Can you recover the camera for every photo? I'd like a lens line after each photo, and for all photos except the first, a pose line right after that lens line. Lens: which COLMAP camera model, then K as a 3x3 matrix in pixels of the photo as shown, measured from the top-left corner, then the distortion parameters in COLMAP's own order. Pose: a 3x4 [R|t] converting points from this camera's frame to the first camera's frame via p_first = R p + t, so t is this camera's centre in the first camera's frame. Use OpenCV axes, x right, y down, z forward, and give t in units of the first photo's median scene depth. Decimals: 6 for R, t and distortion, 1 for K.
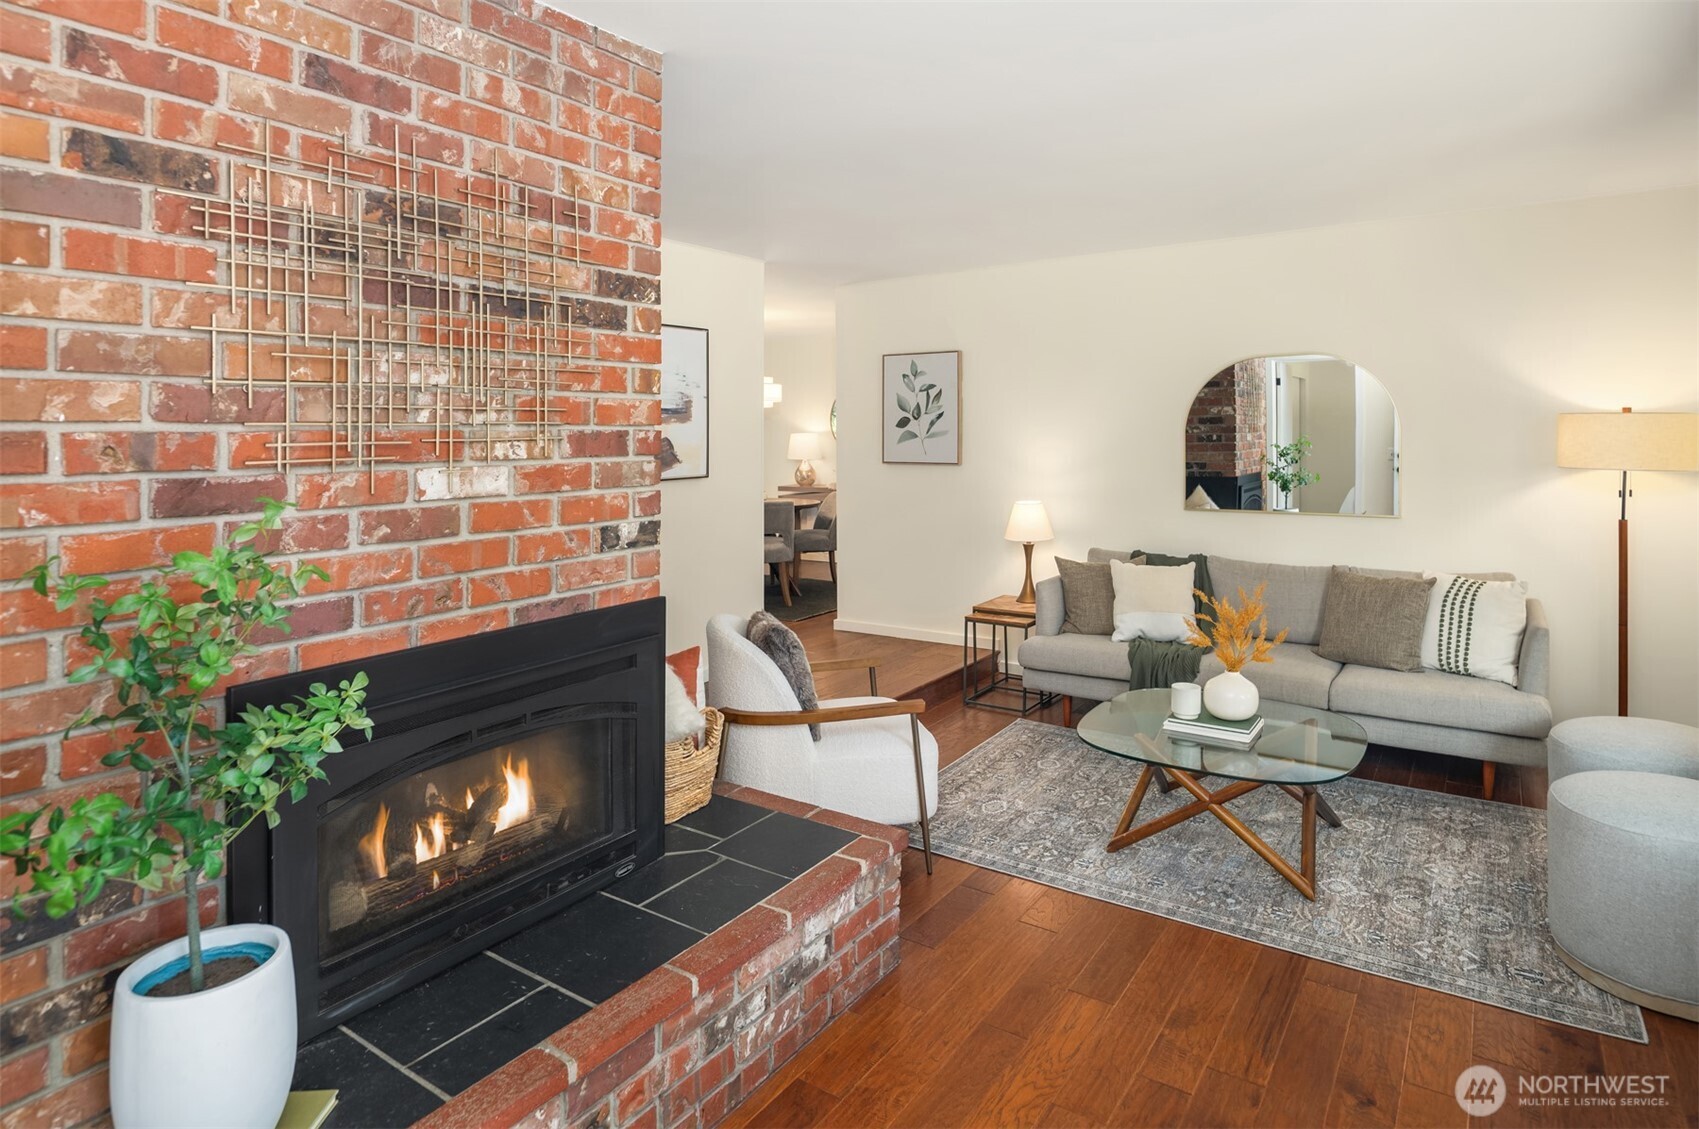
lens RADIAL K [[938.5, 0, 849.5], [0, 938.5, 564.5], [0, 0, 1]] dist [-0.003263, -0.000491]
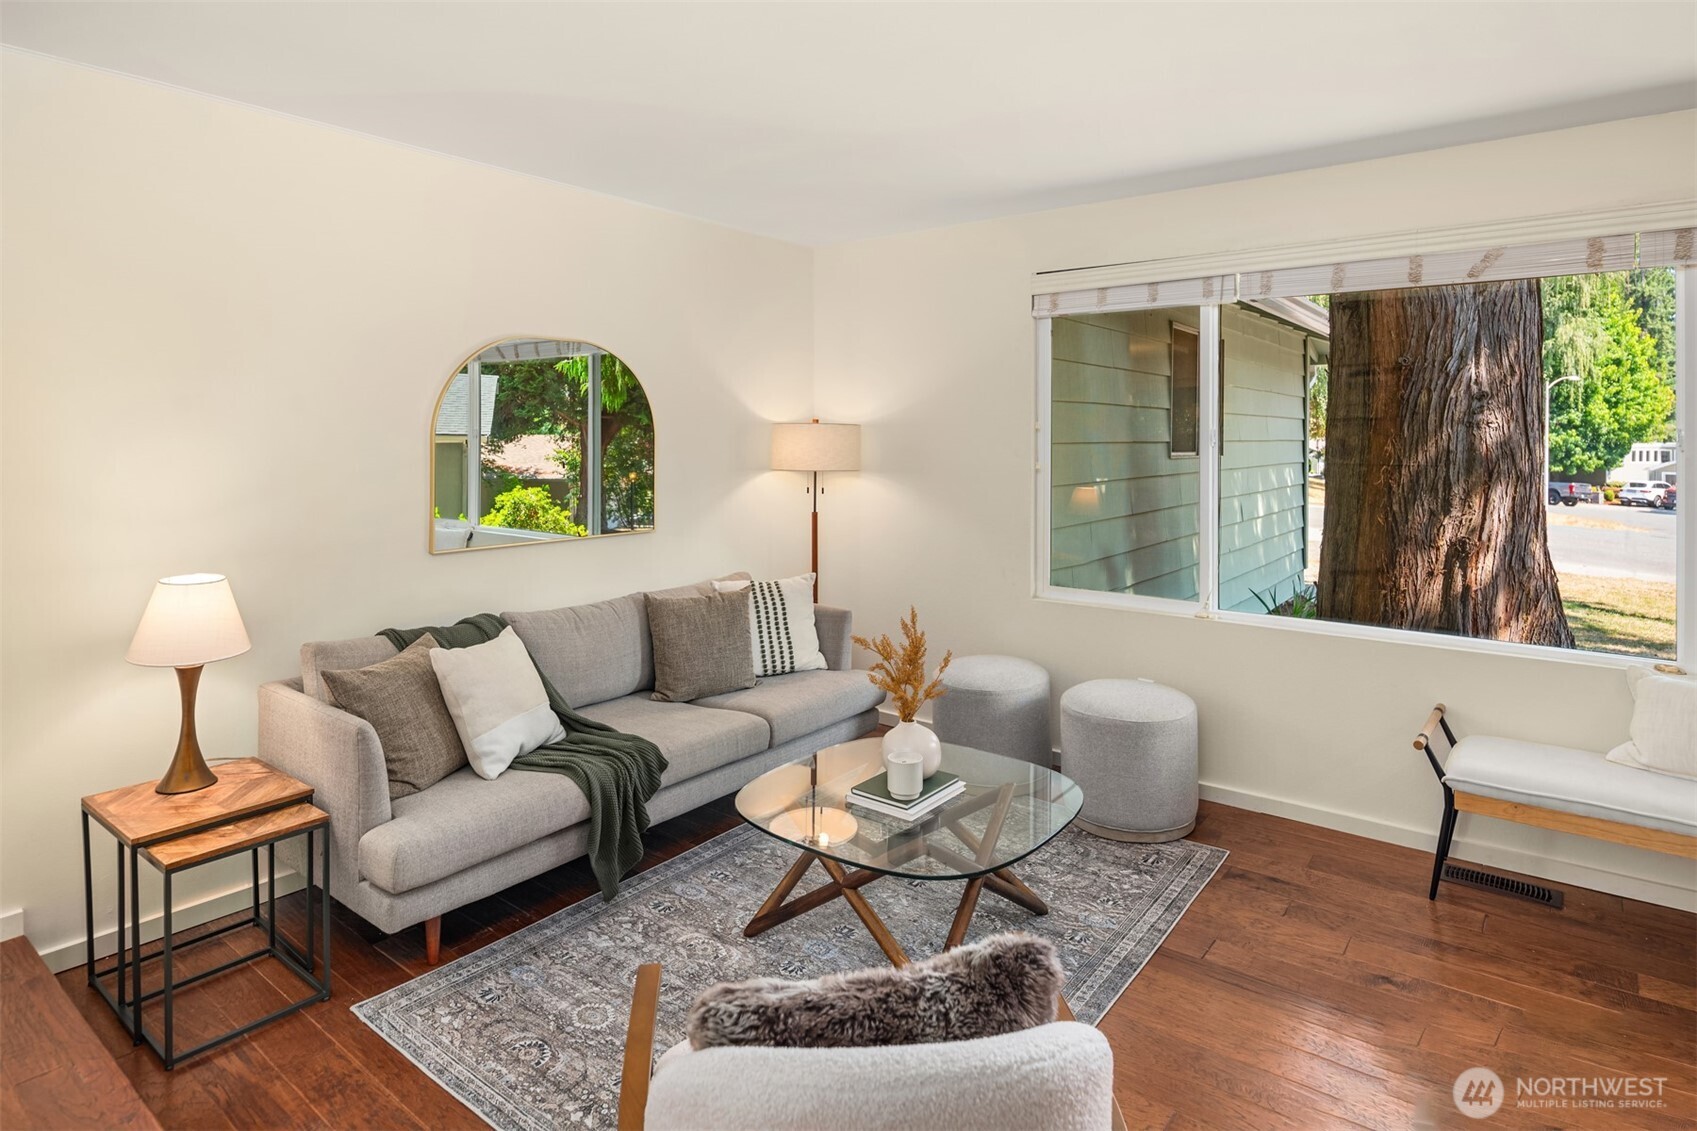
lens RADIAL K [[937.4, 0, 848.5], [0, 937.4, 565.5], [0, 0, 1]] dist [-0.003263, -0.000491]
pose [[0.044715, -0.129409, 0.990583, -0.344706], [0.133775, 0.983420, 0.122435, -0.115522], [-0.990002, 0.127040, 0.061285, 0.857778]]
